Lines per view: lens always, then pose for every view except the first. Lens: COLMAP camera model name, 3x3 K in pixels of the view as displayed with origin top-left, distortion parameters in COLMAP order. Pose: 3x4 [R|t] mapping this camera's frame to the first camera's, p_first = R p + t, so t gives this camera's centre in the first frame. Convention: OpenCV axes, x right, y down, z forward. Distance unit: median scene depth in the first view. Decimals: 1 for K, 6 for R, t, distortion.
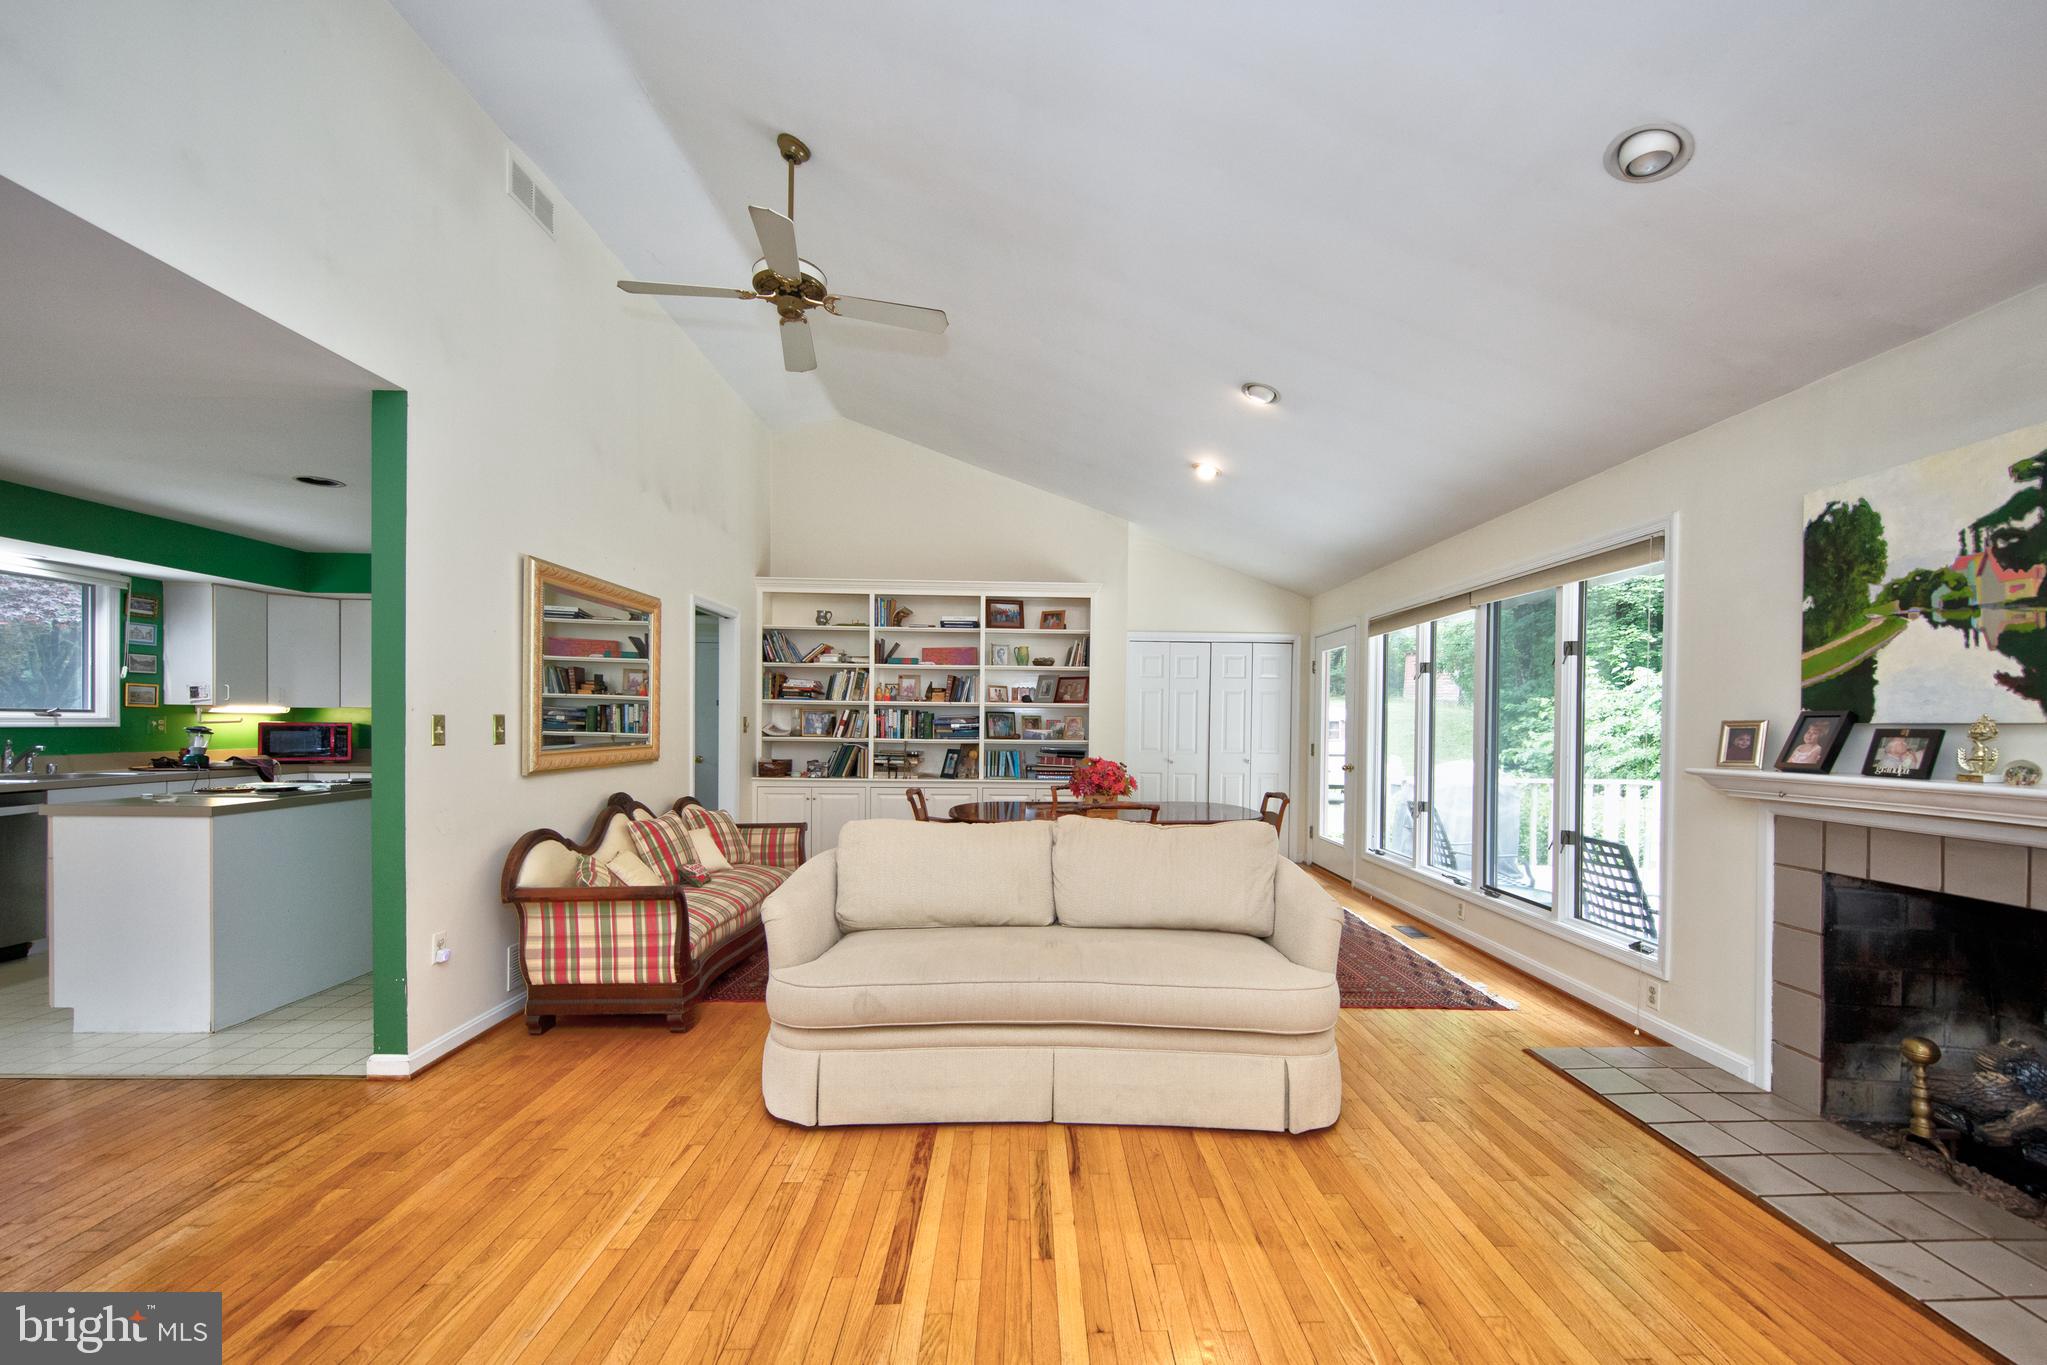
lens RADIAL K [[818.2, 0, 1047.0], [0, 818.2, 733.9], [0, 0, 1]] dist [0.007915, -0.003287]
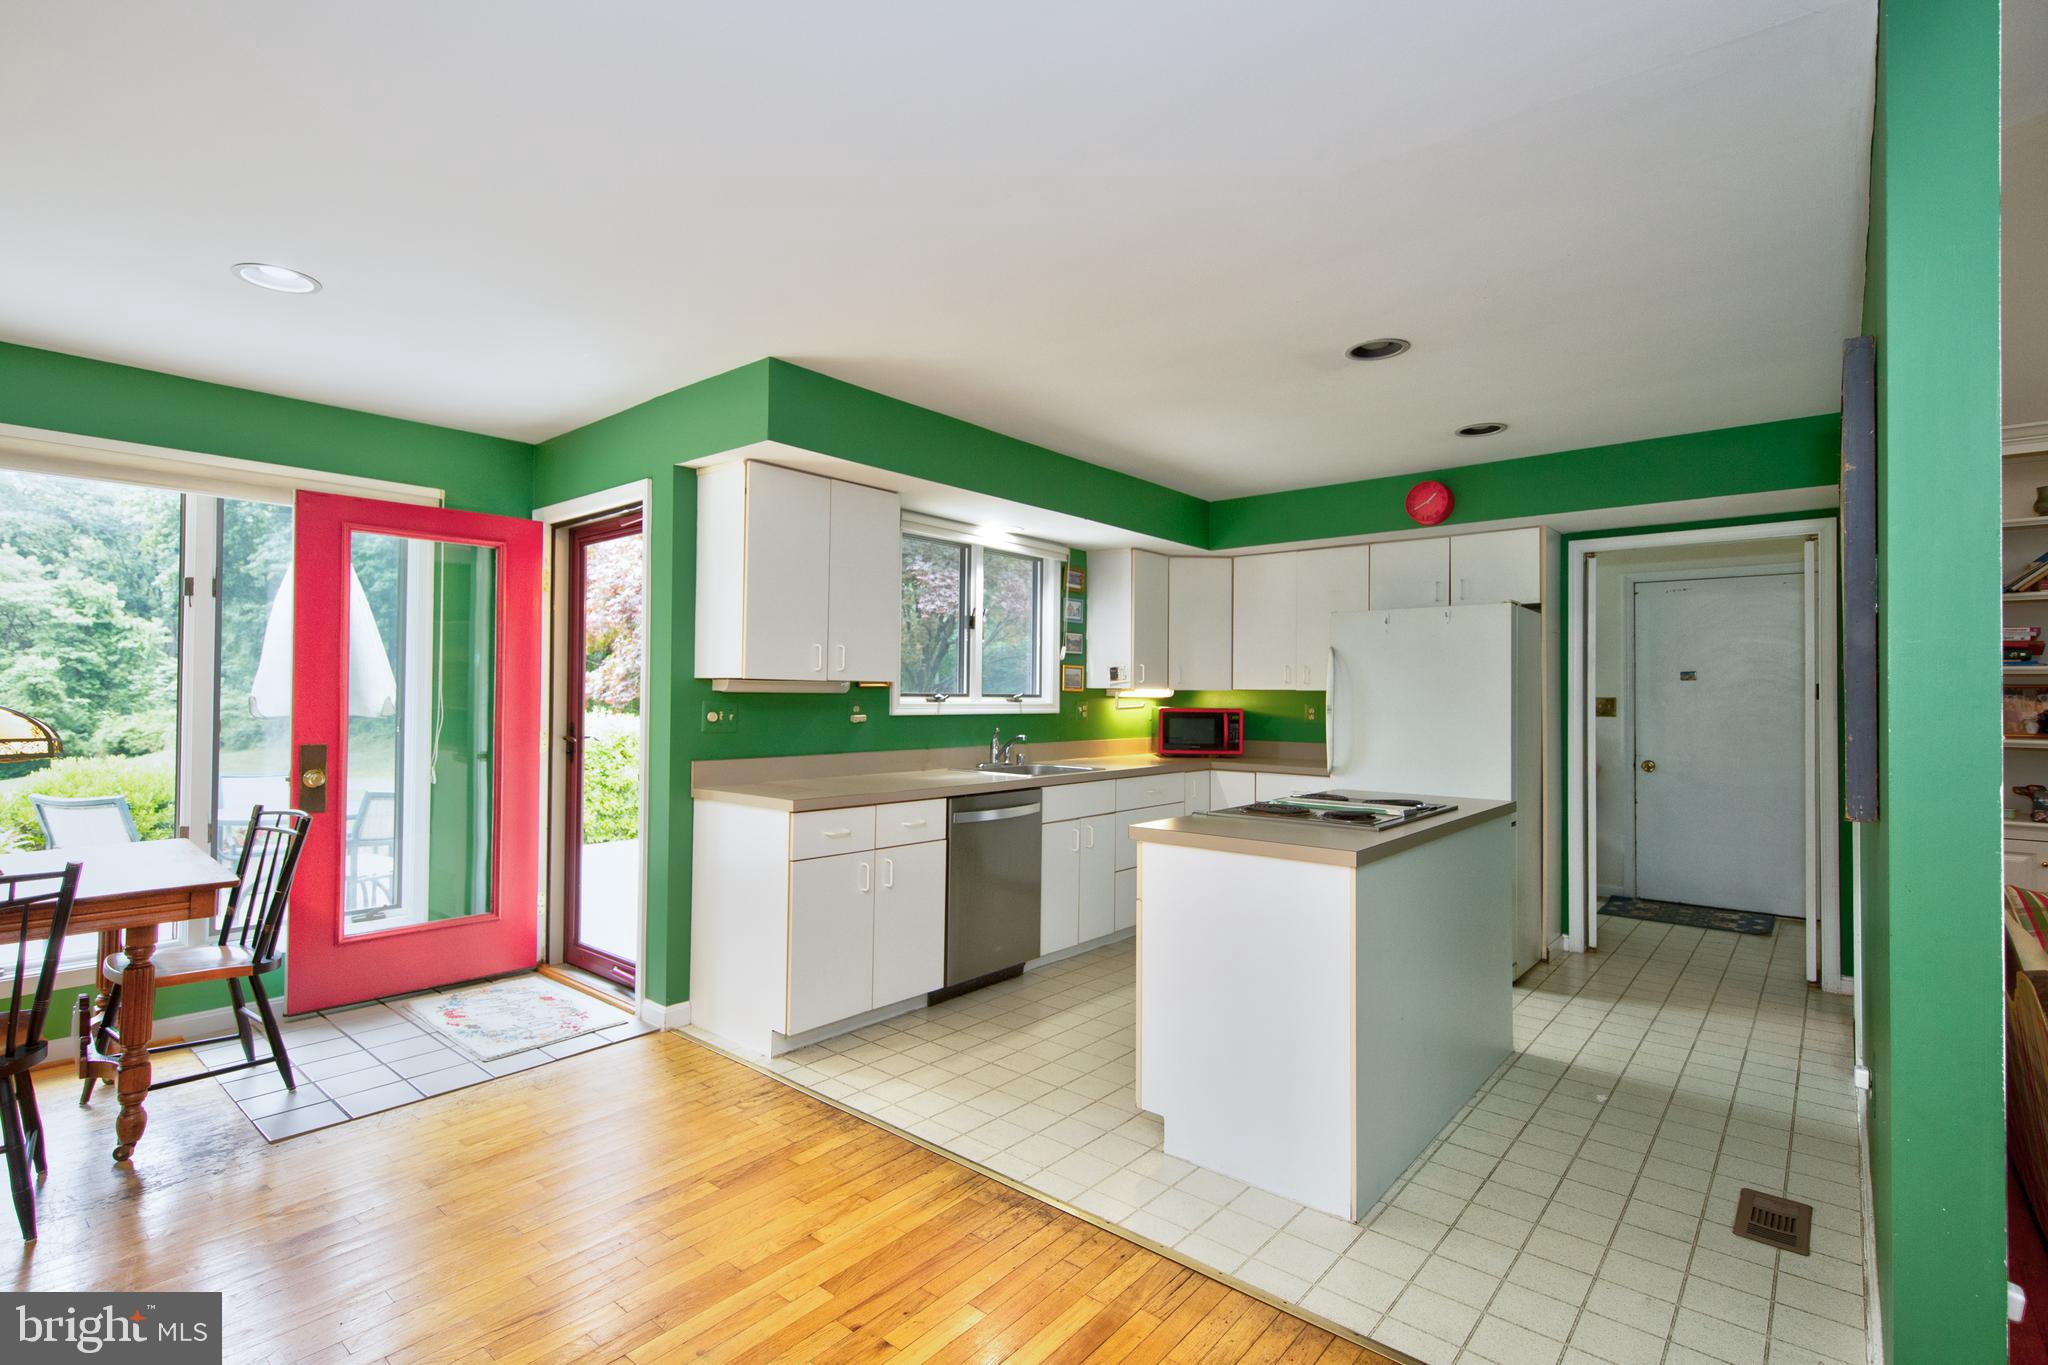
lens RADIAL K [[957.4, 0, 1008.0], [0, 957.4, 676.3], [0, 0, 1]] dist [0.015103, 0.000102]
pose [[0.738933, -0.019204, -0.673505, -0.449960], [-0.009609, 0.999192, -0.039033, -0.007383], [0.673710, 0.035314, 0.738151, 0.178140]]
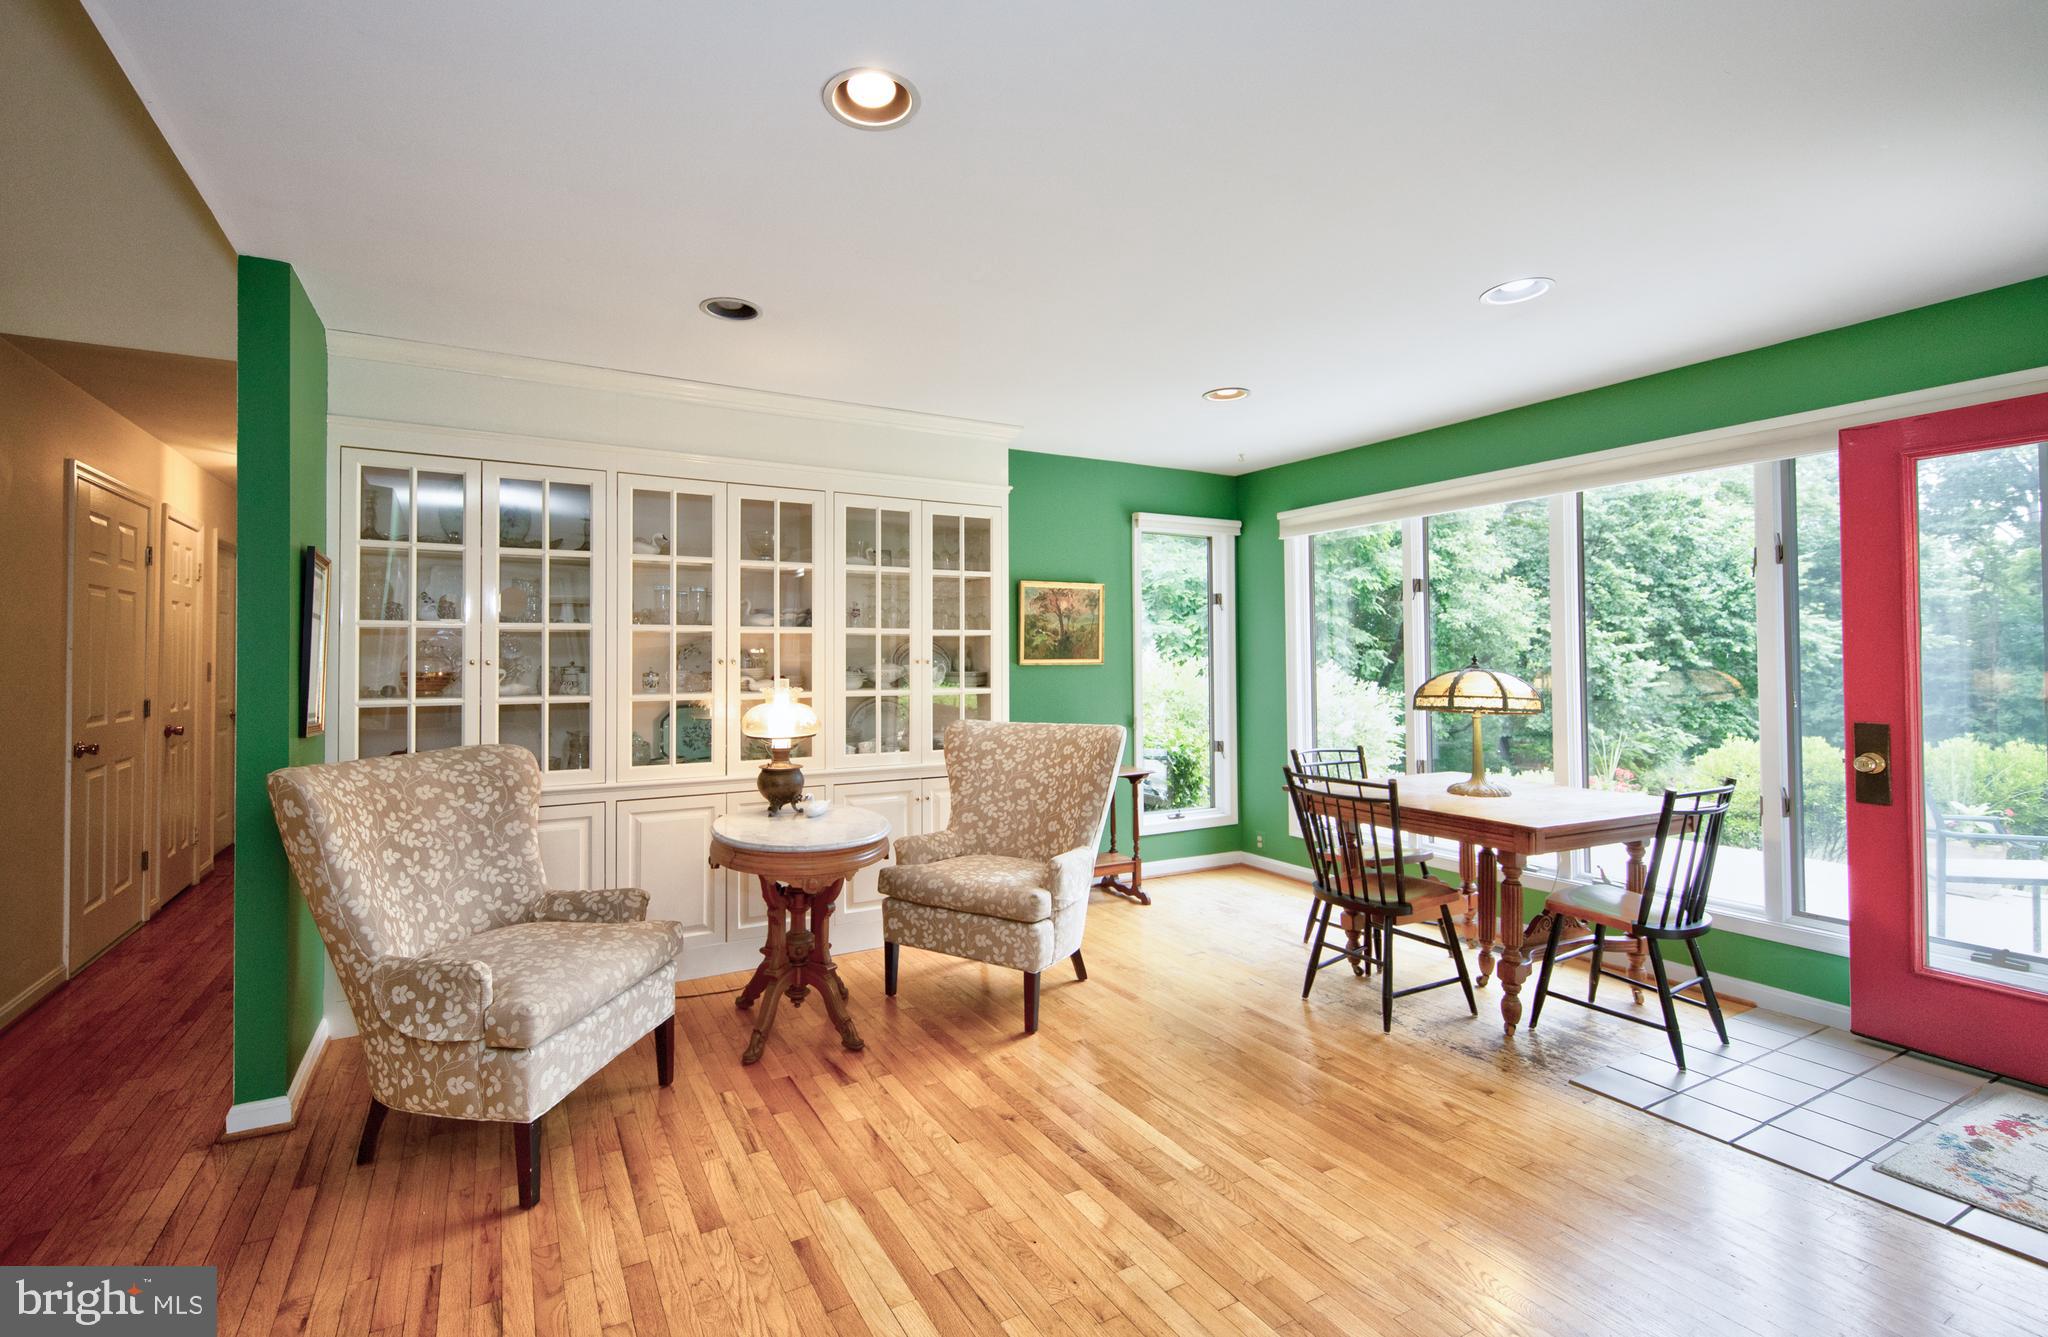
lens RADIAL K [[888.2, 0, 952.3], [0, 888.2, 638.6], [0, 0, 1]] dist [0.007942, -0.002986]
pose [[-0.904137, -0.020918, -0.426730, -0.549190], [-0.015834, 0.999755, -0.015457, -0.014955], [0.426949, -0.007218, -0.904247, 0.616453]]
